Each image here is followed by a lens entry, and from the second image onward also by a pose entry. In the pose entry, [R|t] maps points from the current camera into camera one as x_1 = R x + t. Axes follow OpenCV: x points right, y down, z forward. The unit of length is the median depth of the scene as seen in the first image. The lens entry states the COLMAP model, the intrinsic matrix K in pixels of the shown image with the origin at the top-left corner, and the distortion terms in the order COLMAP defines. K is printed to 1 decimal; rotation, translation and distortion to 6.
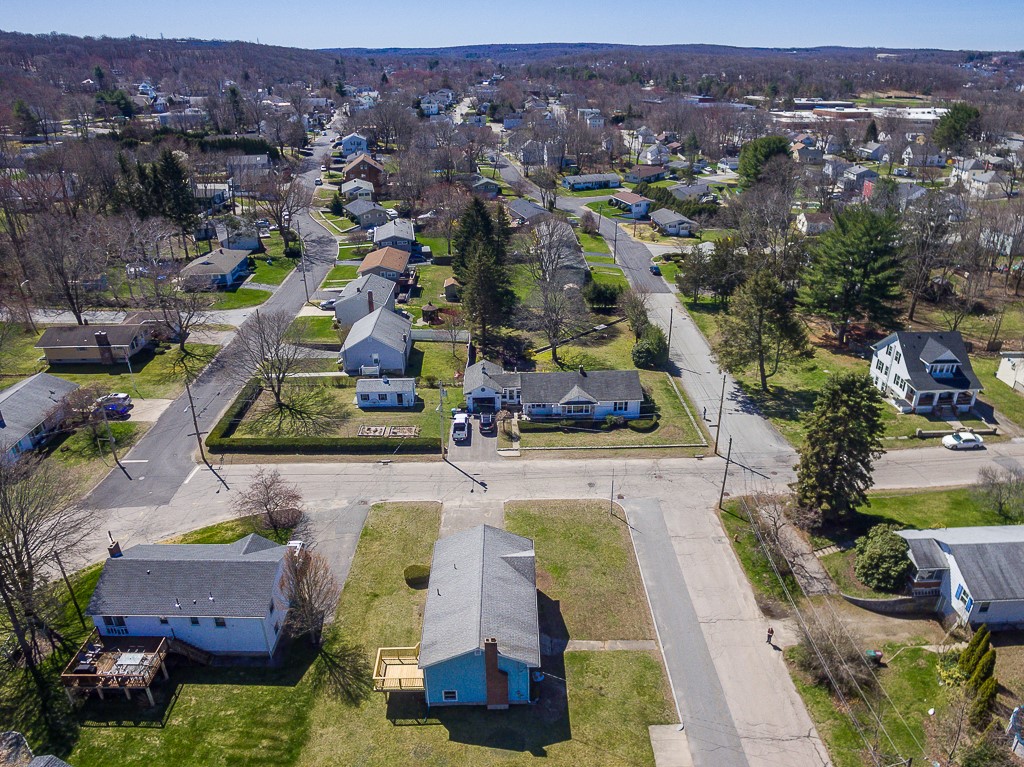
lens RADIAL K [[709.6, 0, 531.4], [0, 709.6, 381.6], [0, 0, 1]] dist [-0.121795, 0.086951]
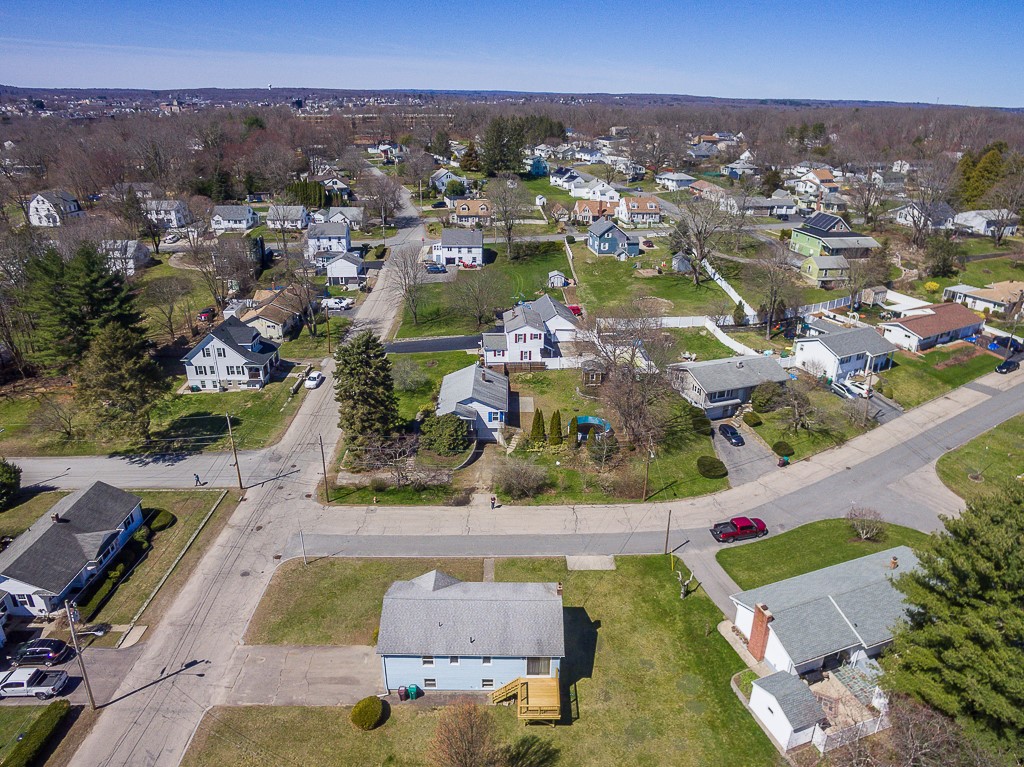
lens RADIAL K [[691.5, 0, 530.9], [0, 691.5, 381.6], [0, 0, 1]] dist [-0.123896, 0.090150]
pose [[0.017445, -0.389381, 0.920912, -0.608443], [0.414146, 0.841138, 0.347806, -0.208464], [-0.910043, 0.375325, 0.175935, 0.442263]]
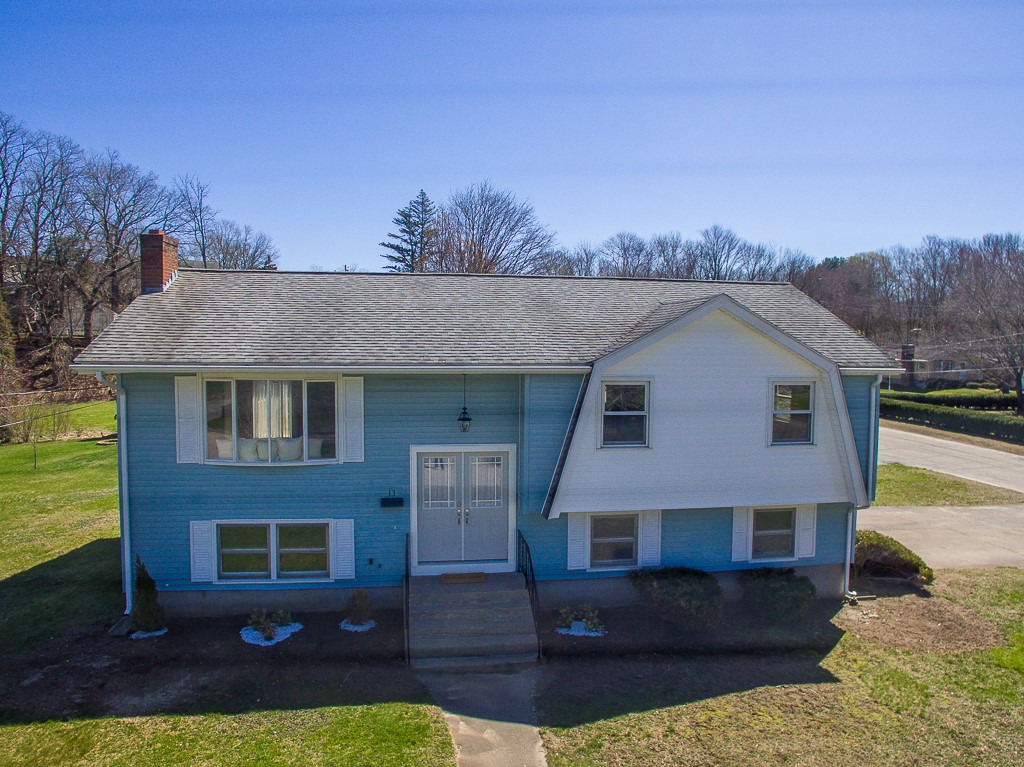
lens RADIAL K [[709.6, 0, 531.4], [0, 709.6, 381.6], [0, 0, 1]] dist [-0.121795, 0.086951]
pose [[0.125201, 0.056336, -0.990531, 0.154018], [-0.436840, 0.899530, -0.004055, 0.221780], [0.890784, 0.433211, 0.137232, 0.697158]]
